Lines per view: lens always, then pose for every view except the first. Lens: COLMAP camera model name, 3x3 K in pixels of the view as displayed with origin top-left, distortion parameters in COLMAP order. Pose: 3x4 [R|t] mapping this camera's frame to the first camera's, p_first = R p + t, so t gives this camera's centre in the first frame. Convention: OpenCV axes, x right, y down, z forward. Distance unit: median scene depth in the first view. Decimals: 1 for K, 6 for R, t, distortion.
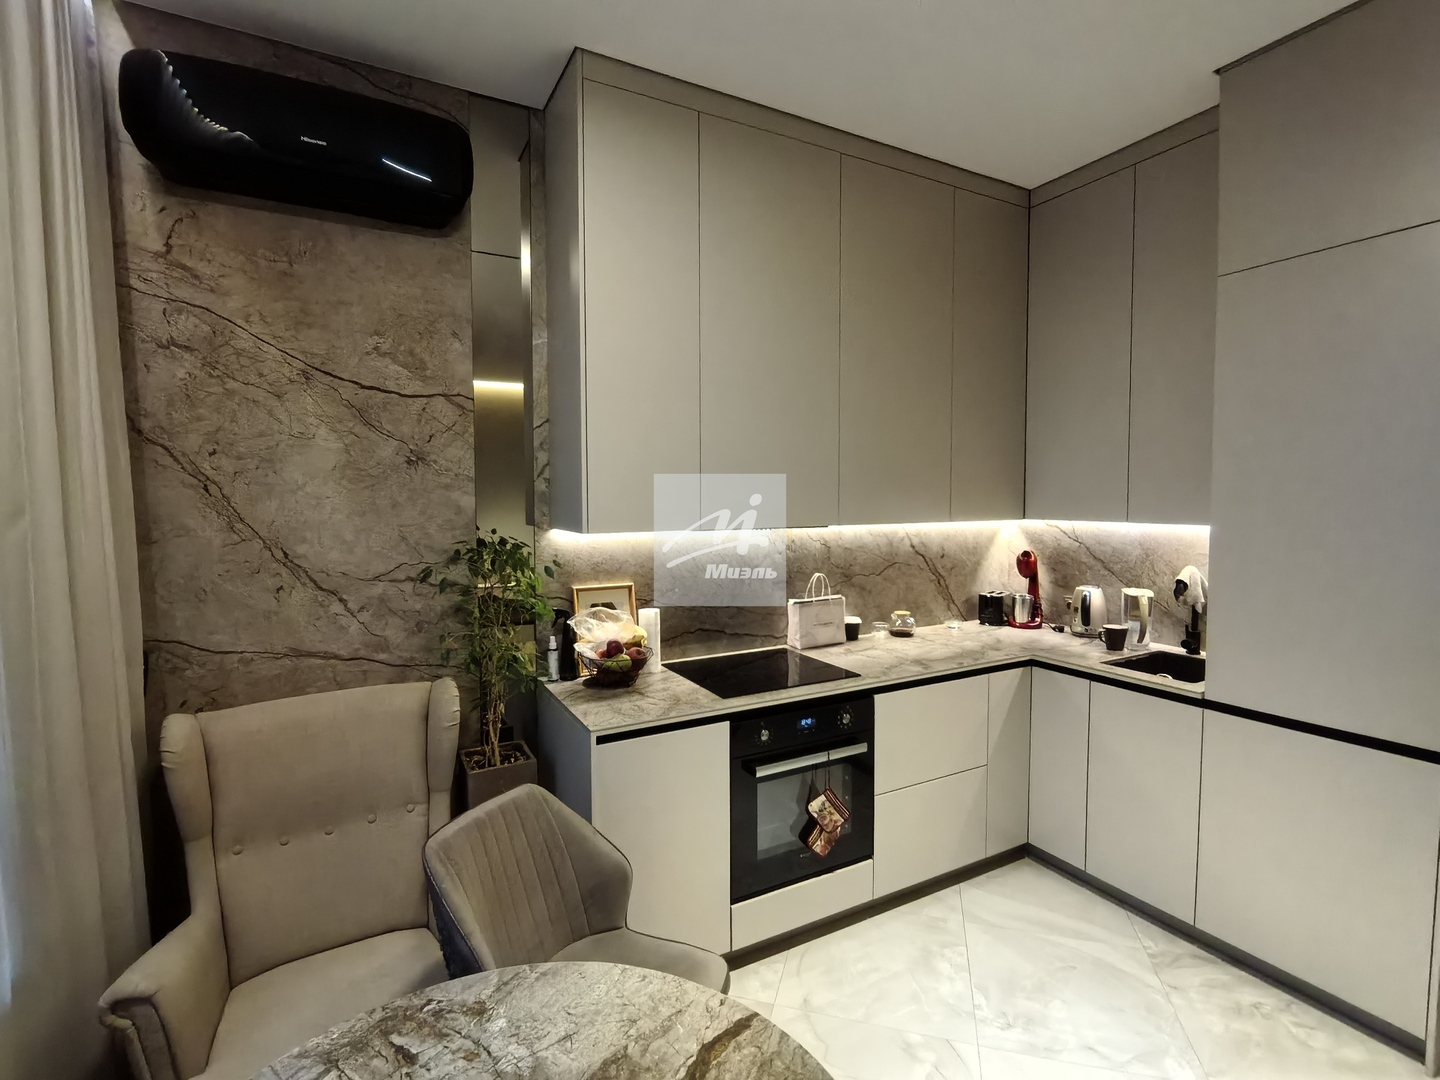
lens RADIAL K [[682.4, 0, 714.4], [0, 682.4, 530.9], [0, 0, 1]] dist [-0.006190, -0.000321]
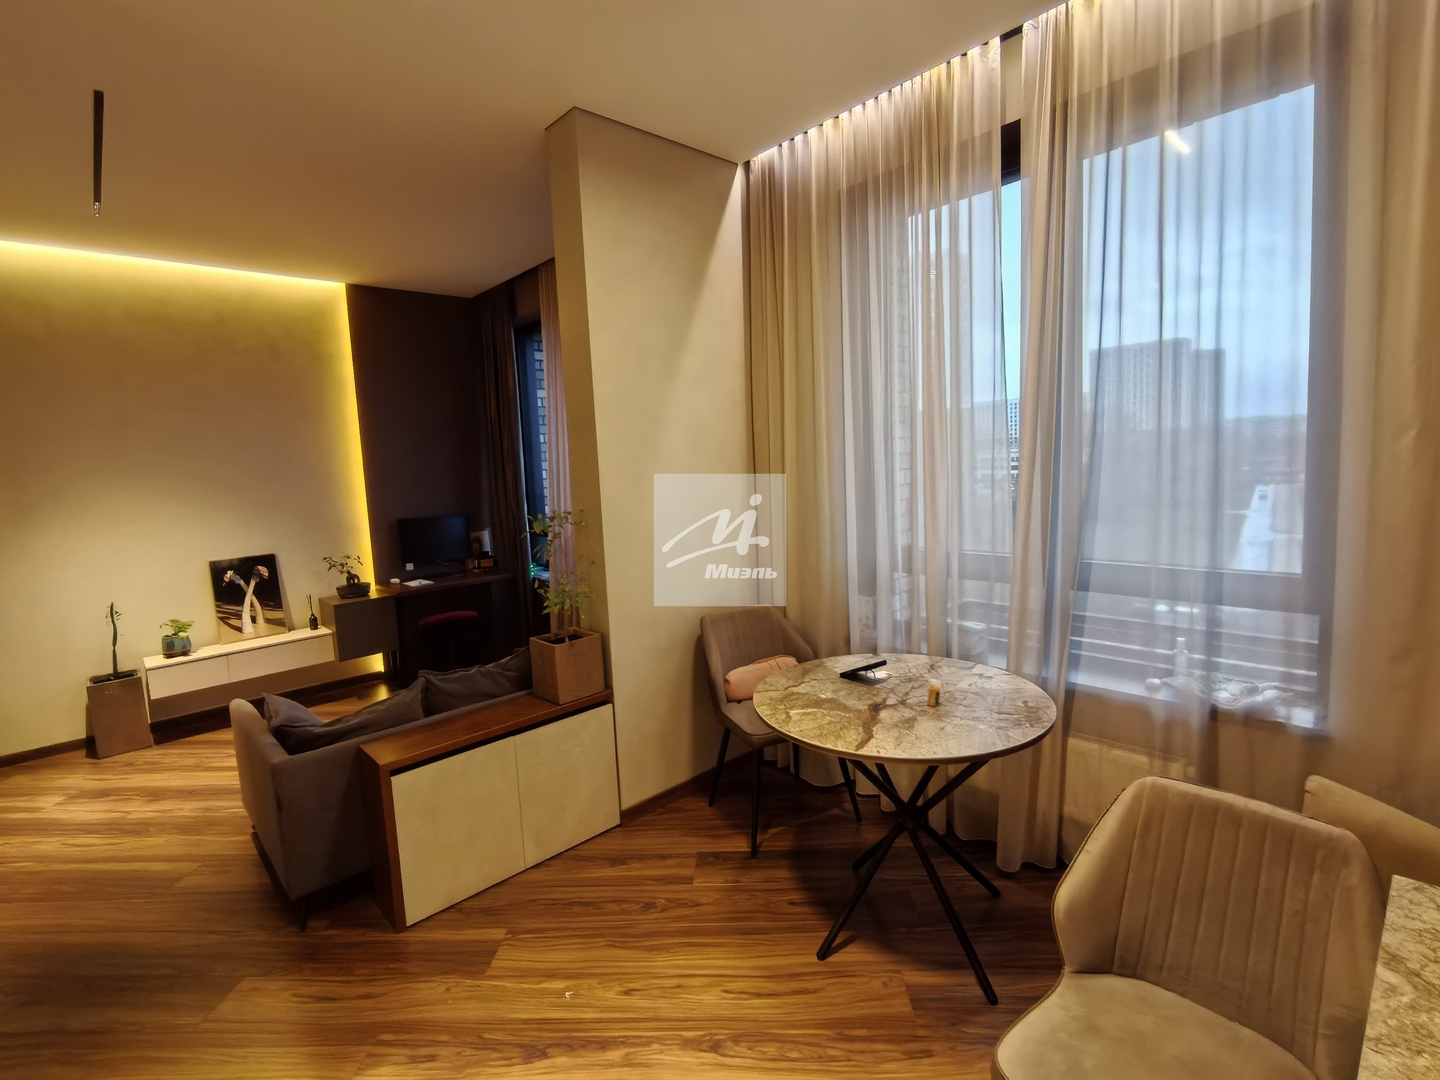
lens RADIAL K [[682.4, 0, 714.4], [0, 682.4, 530.9], [0, 0, 1]] dist [-0.006190, -0.000321]
pose [[-0.969190, 0.075920, -0.234322, 0.339198], [0.039462, 0.986885, 0.156529, -0.048319], [0.243133, 0.142460, -0.959475, 1.098022]]
